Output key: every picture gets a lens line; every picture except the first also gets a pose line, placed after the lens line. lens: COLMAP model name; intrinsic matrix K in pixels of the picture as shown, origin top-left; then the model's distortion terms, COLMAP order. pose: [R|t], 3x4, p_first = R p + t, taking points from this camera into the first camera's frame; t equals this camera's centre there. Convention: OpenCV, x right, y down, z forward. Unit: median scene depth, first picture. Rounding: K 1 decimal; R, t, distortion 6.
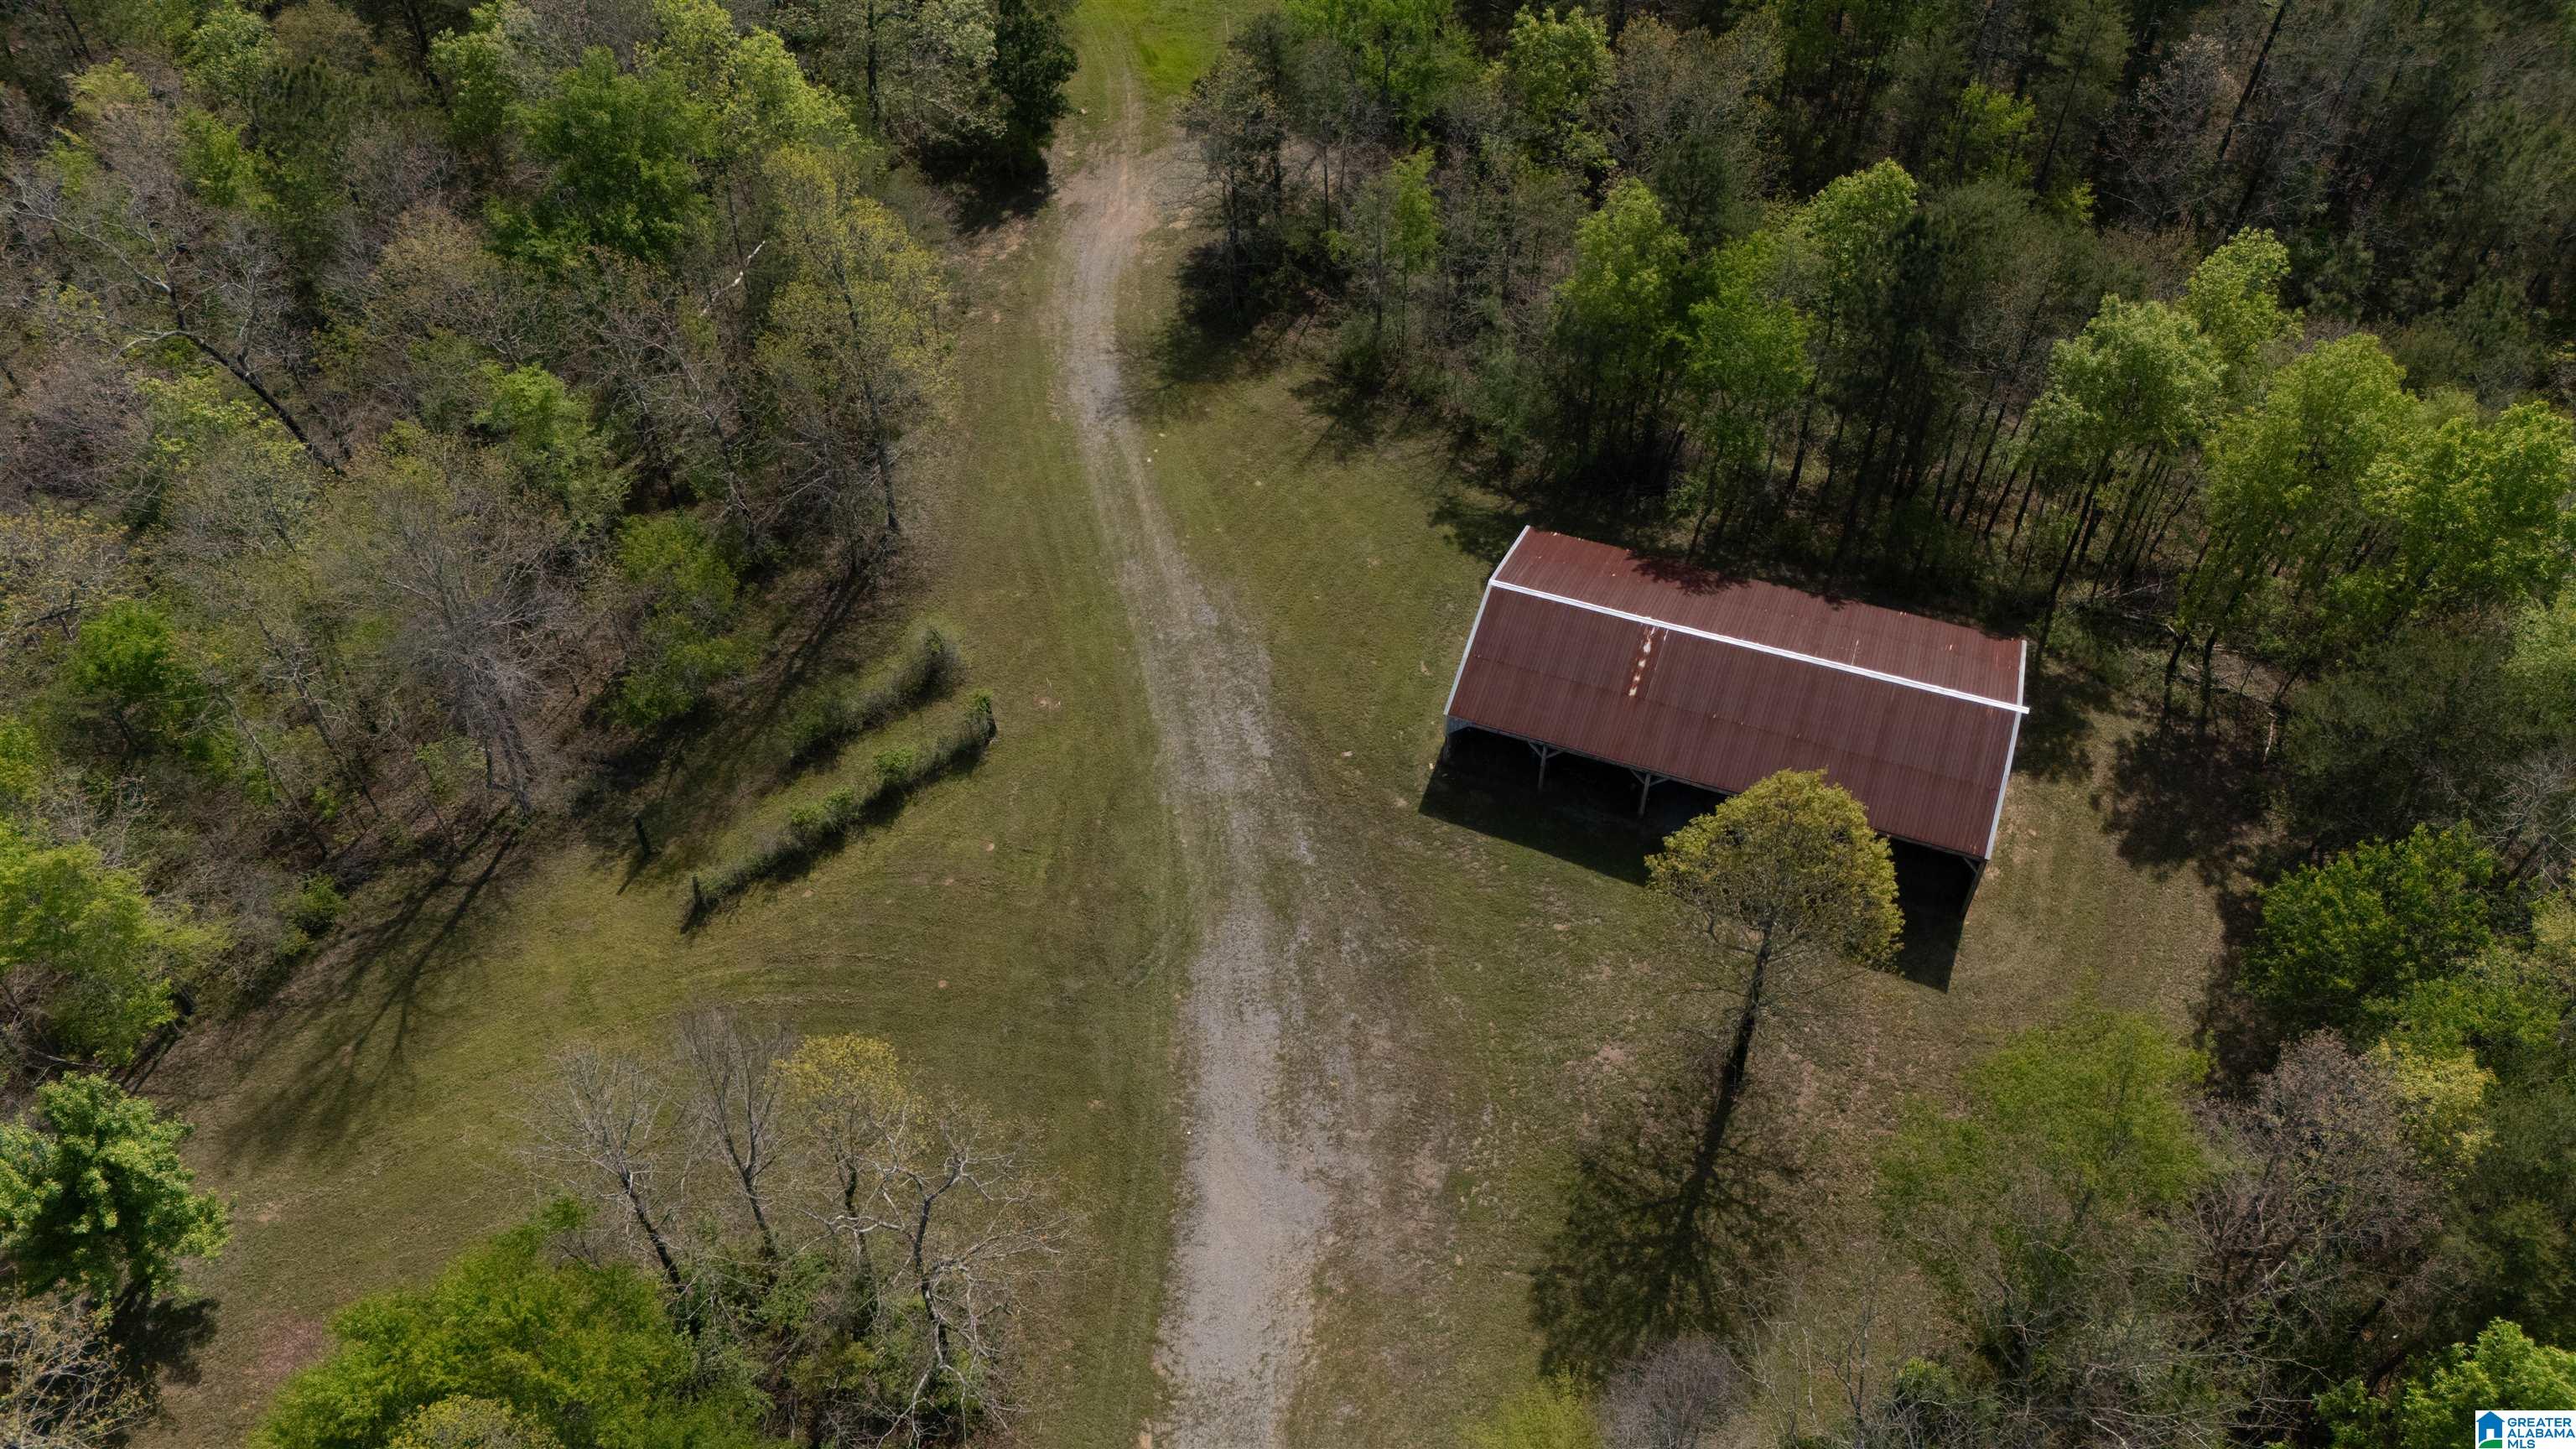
lens RADIAL K [[1963.8, 0, 1323.3], [0, 1963.8, 726.7], [0, 0, 1]] dist [0.117592, -0.098195]
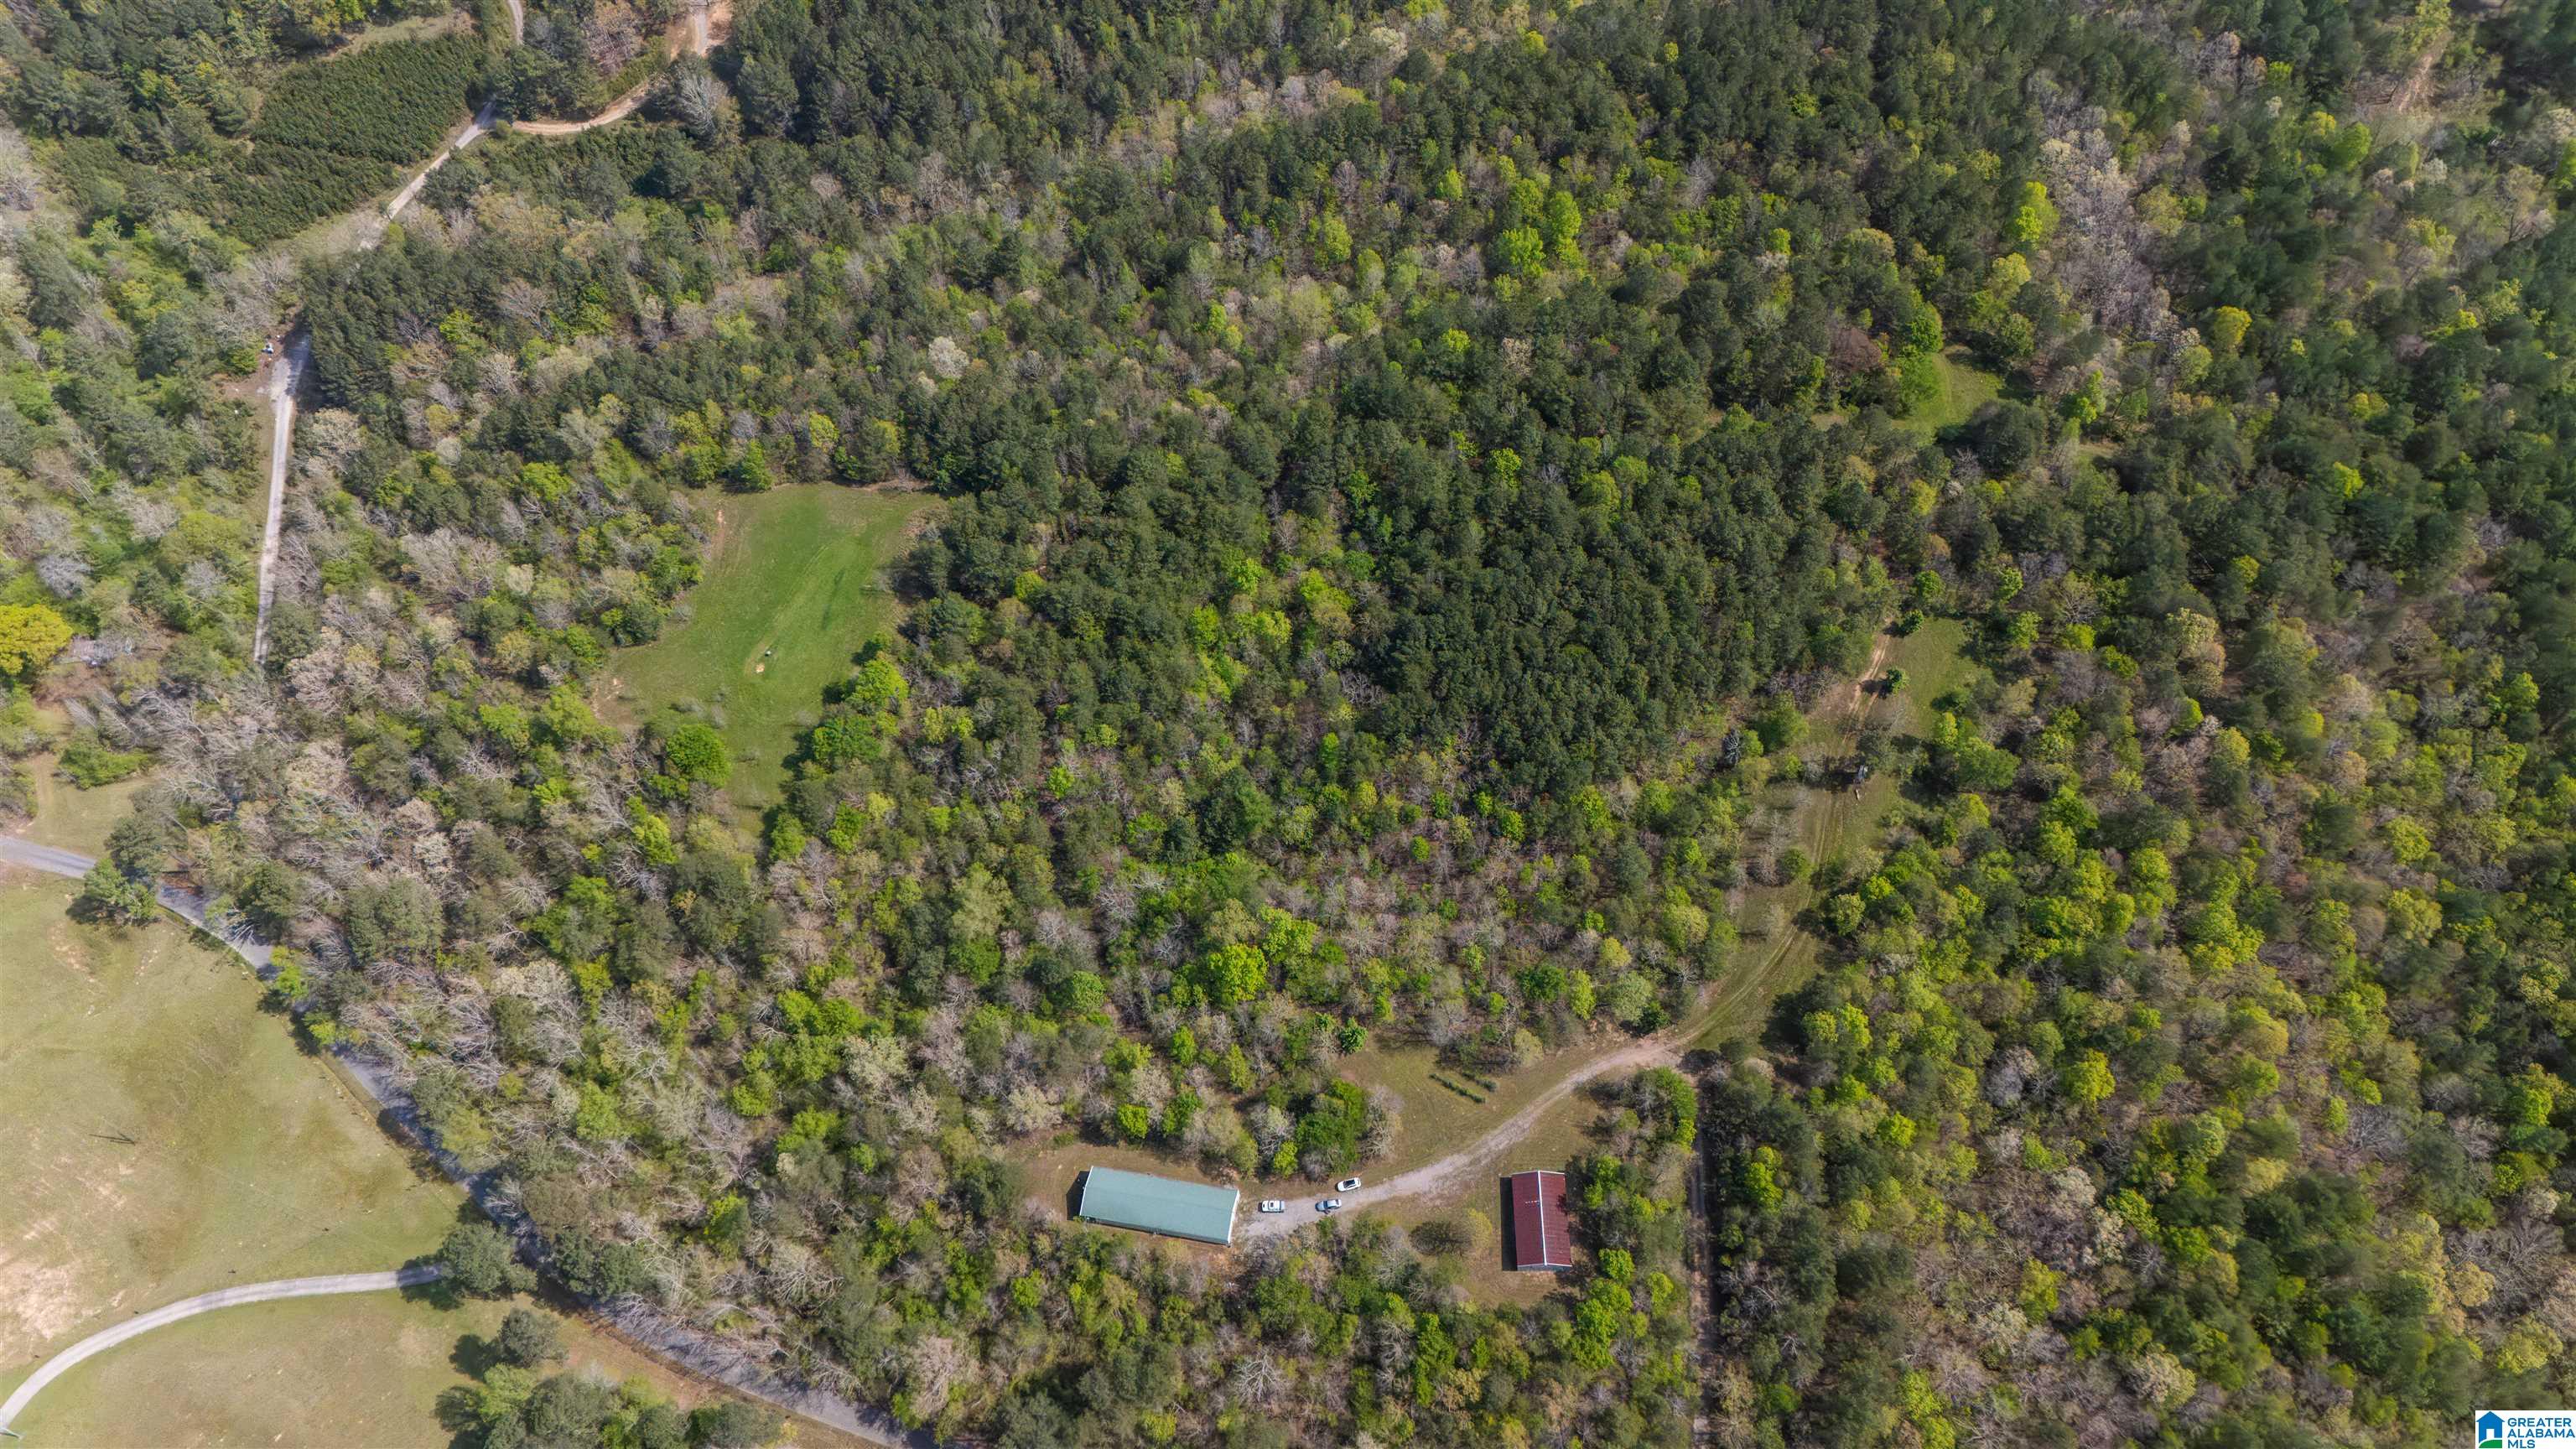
lens RADIAL K [[1892.5, 0, 1293.9], [0, 1892.5, 715.3], [0, 0, 1]] dist [0.076912, -0.082230]
pose [[0.349435, 0.791075, -0.502090, 1.208723], [-0.657793, 0.588734, 0.469789, -2.300491], [0.667236, 0.166110, 0.726088, -2.837194]]
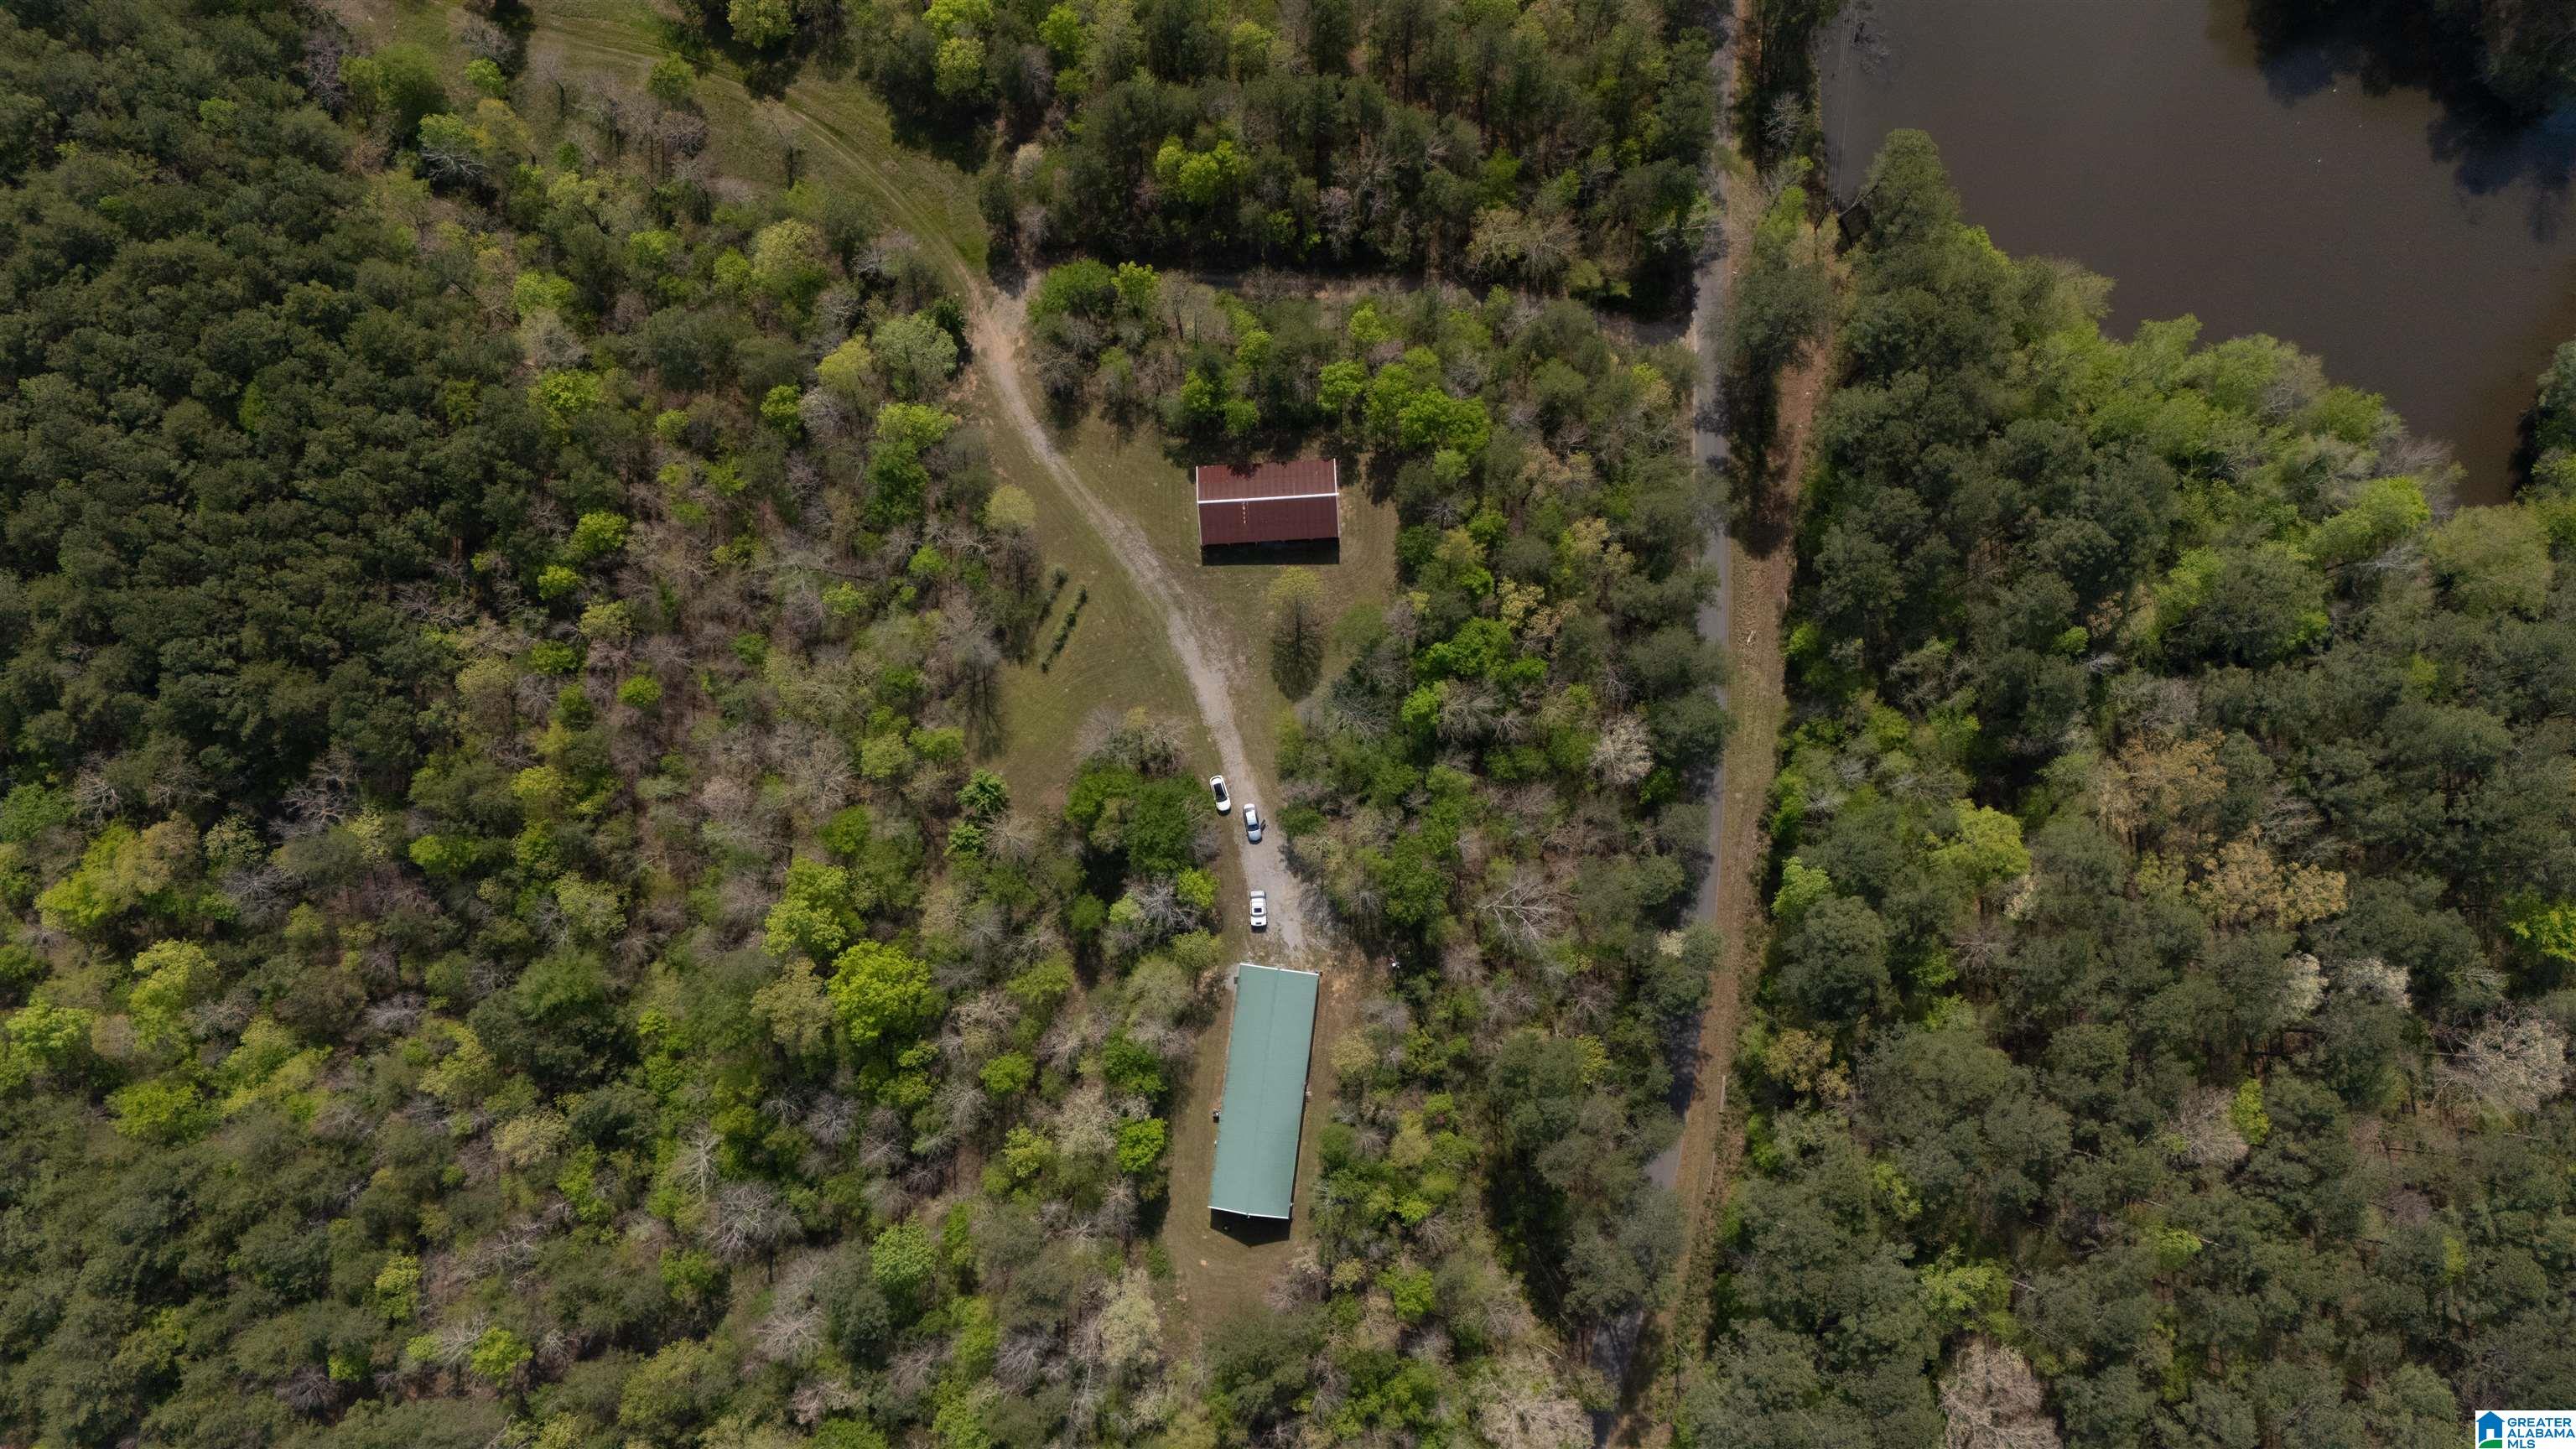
lens RADIAL K [[1892.5, 0, 1293.9], [0, 1892.5, 715.3], [0, 0, 1]] dist [0.076912, -0.082230]
pose [[0.916383, -0.399254, 0.028970, -0.007956], [0.307006, 0.747403, 0.589183, -1.415020], [-0.256886, -0.531023, 0.807480, -1.649668]]
